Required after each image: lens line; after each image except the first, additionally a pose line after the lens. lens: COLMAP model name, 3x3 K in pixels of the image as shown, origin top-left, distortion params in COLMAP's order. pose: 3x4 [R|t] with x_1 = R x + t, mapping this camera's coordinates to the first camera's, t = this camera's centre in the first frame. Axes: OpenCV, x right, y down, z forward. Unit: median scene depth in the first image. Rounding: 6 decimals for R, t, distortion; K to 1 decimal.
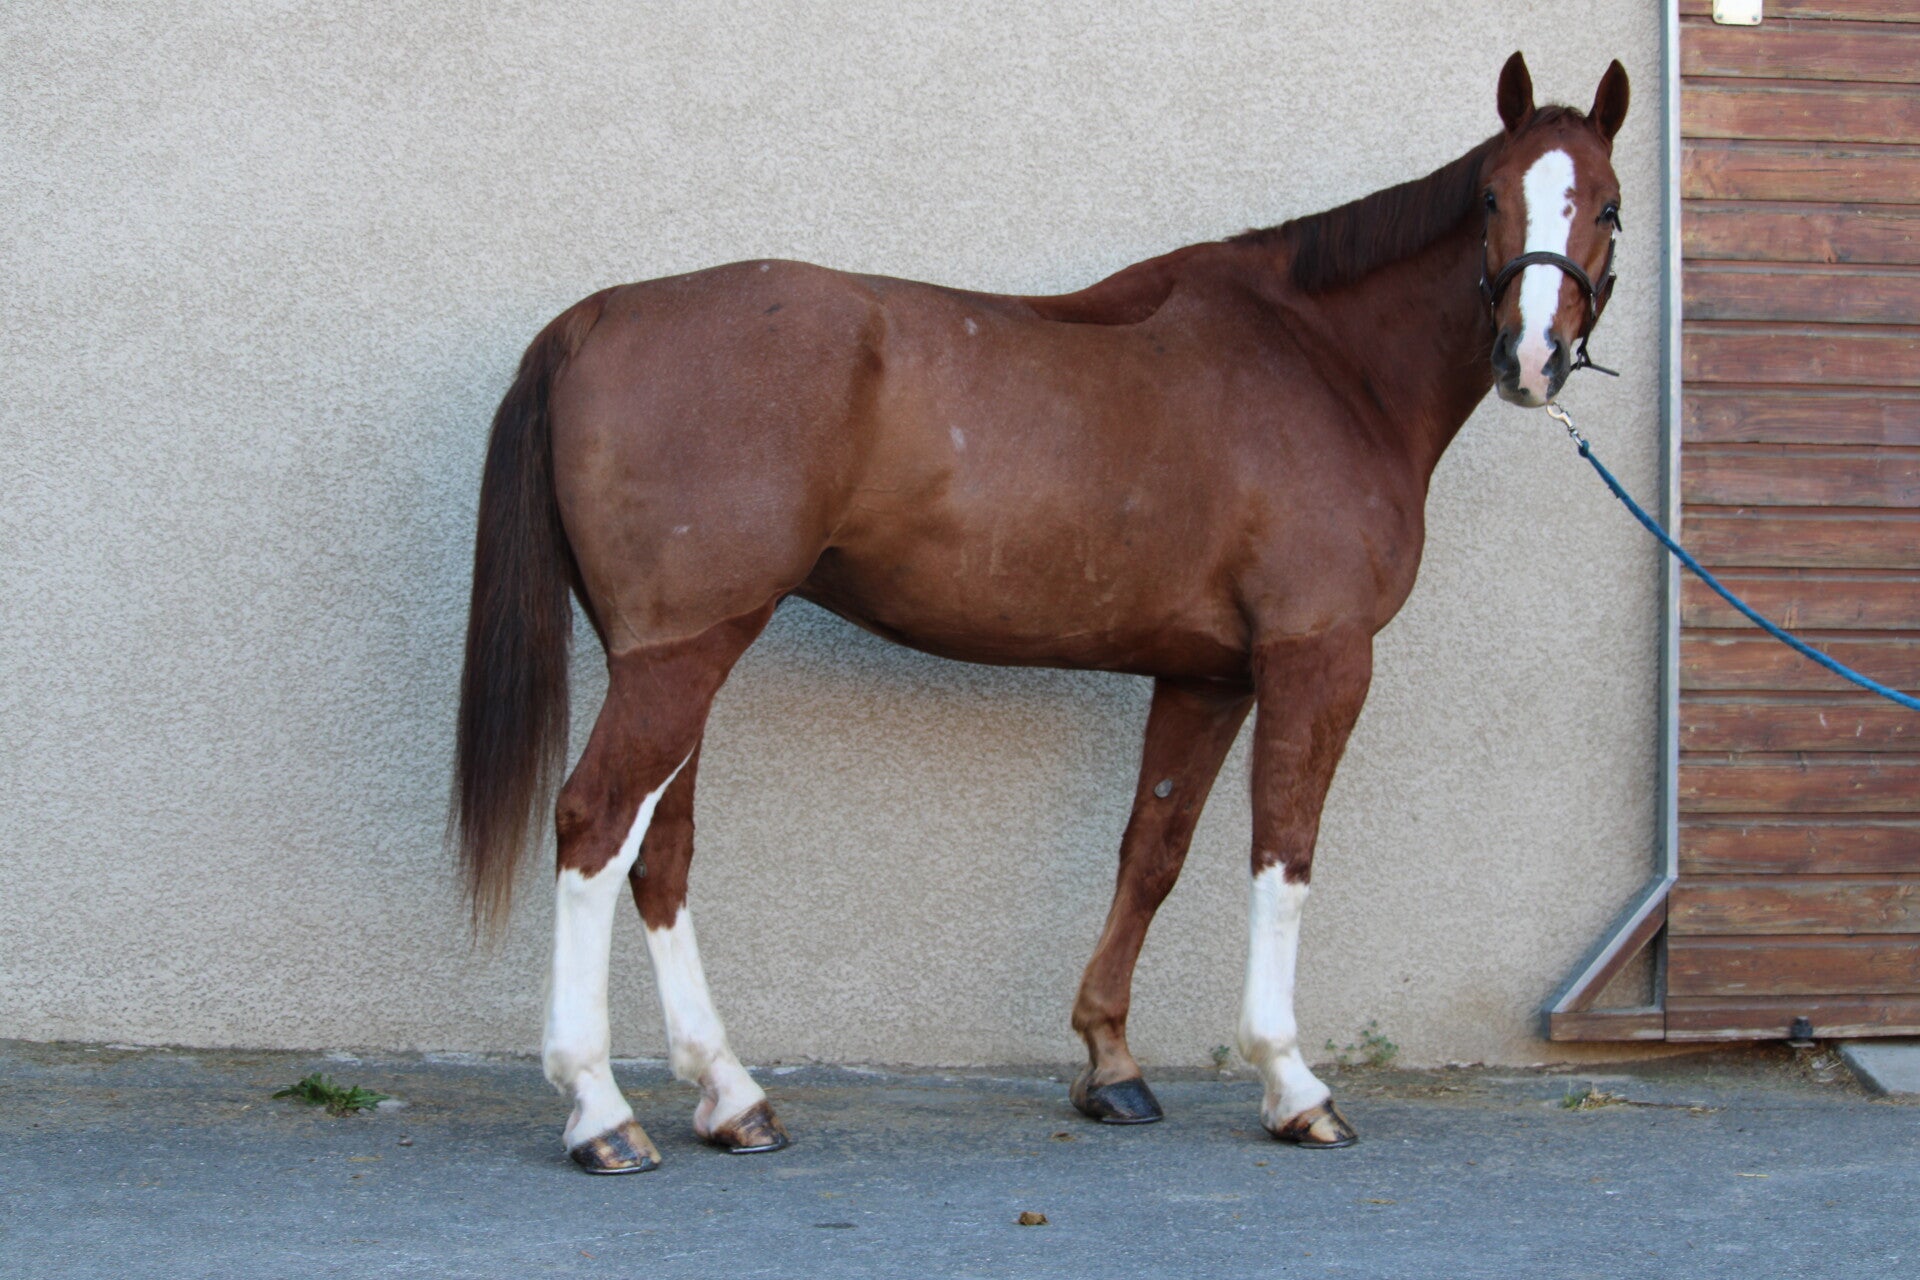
lens RADIAL K [[4872.3, 0, 950.5], [0, 4872.3, 638.4], [0, 0, 1]] dist [-0.420031, 0.000000]
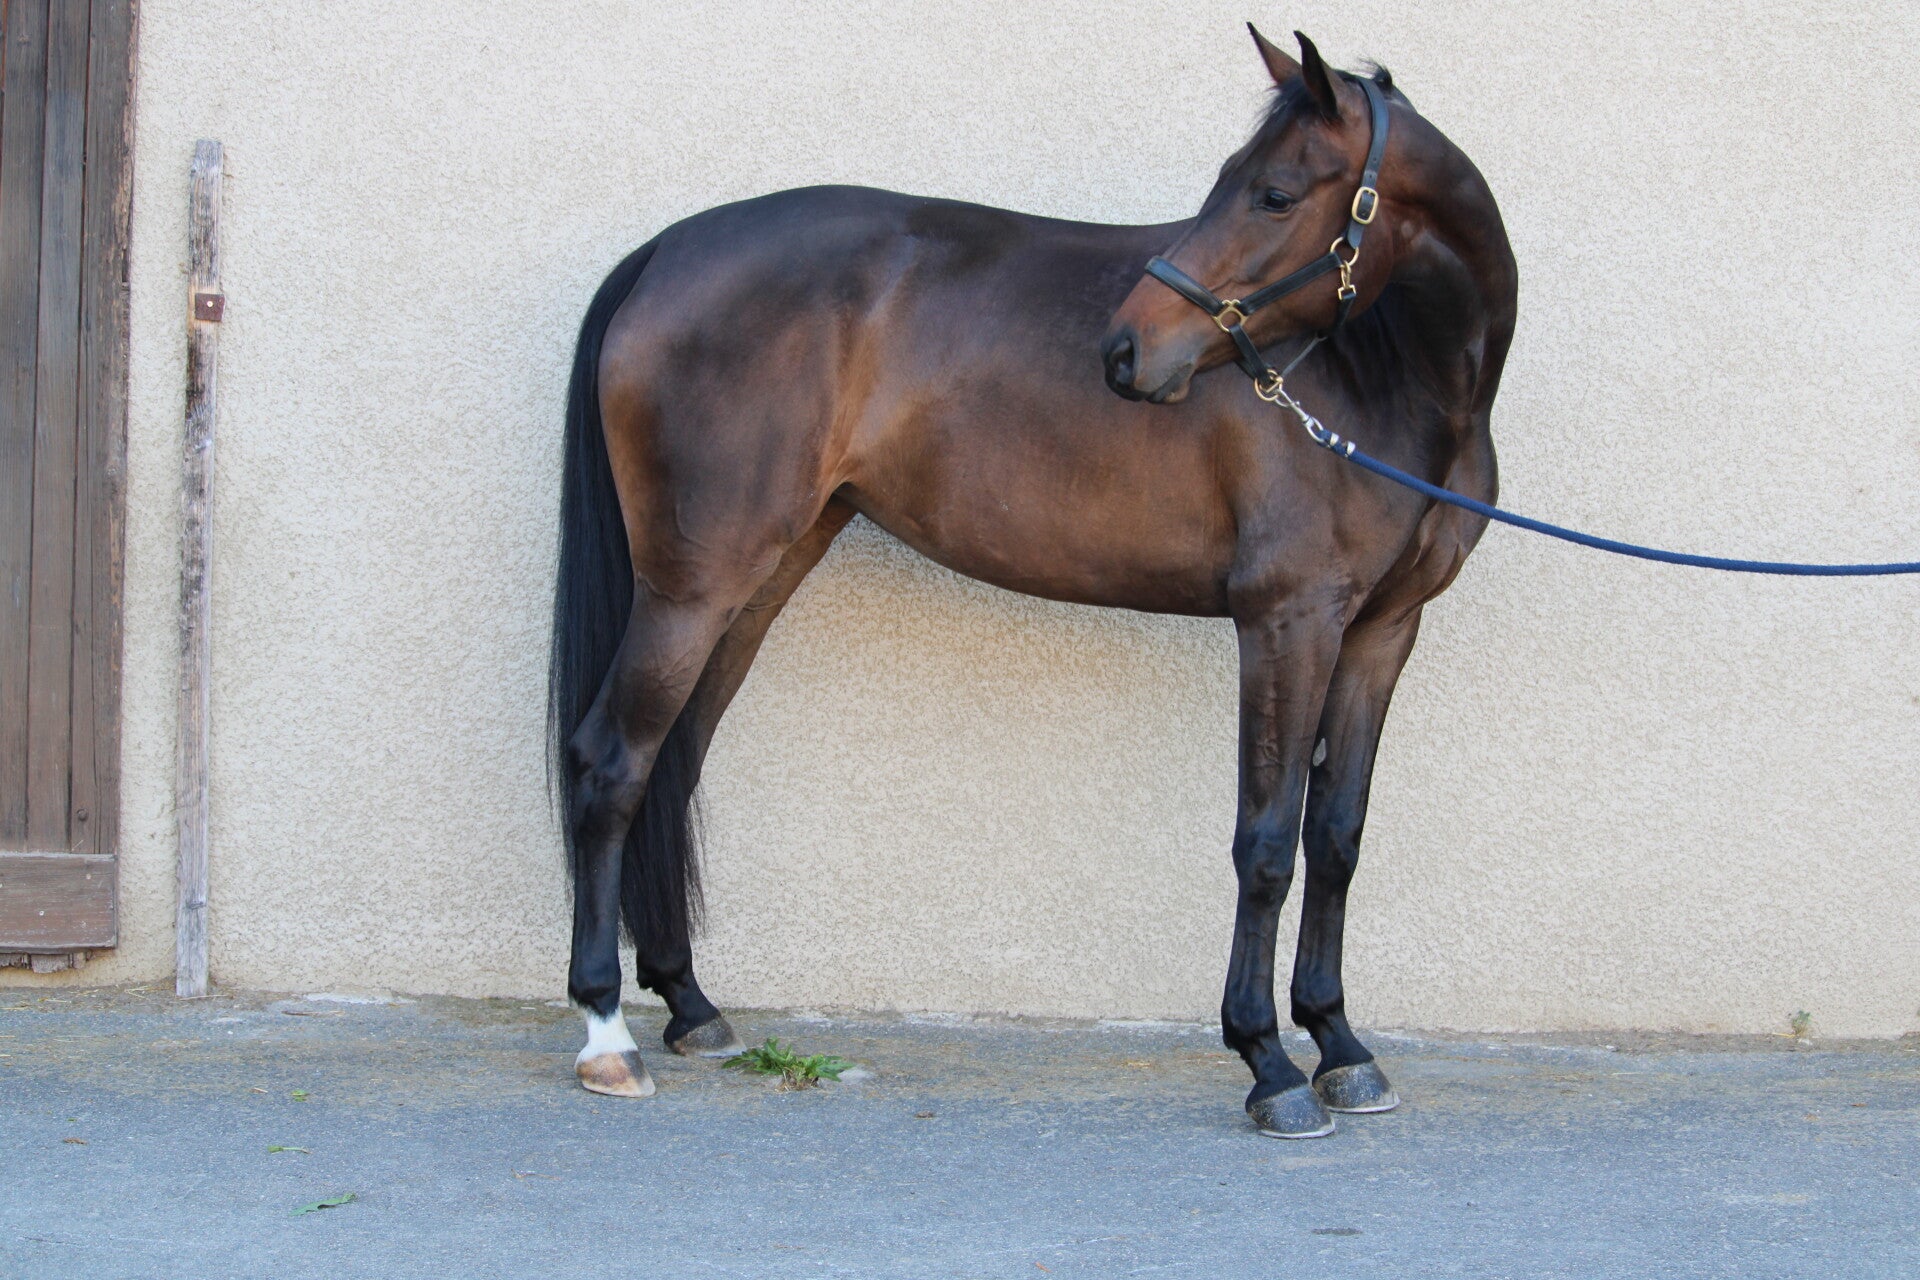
lens RADIAL K [[4872.3, 0, 963.9], [0, 4872.3, 639.3], [0, 0, 1]] dist [-0.420031, 0.000000]
pose [[0.991519, 0.004837, -0.129874, 0.018229], [-0.001978, 0.999753, 0.022130, -0.002934], [0.129949, -0.021685, 0.991284, 0.115725]]
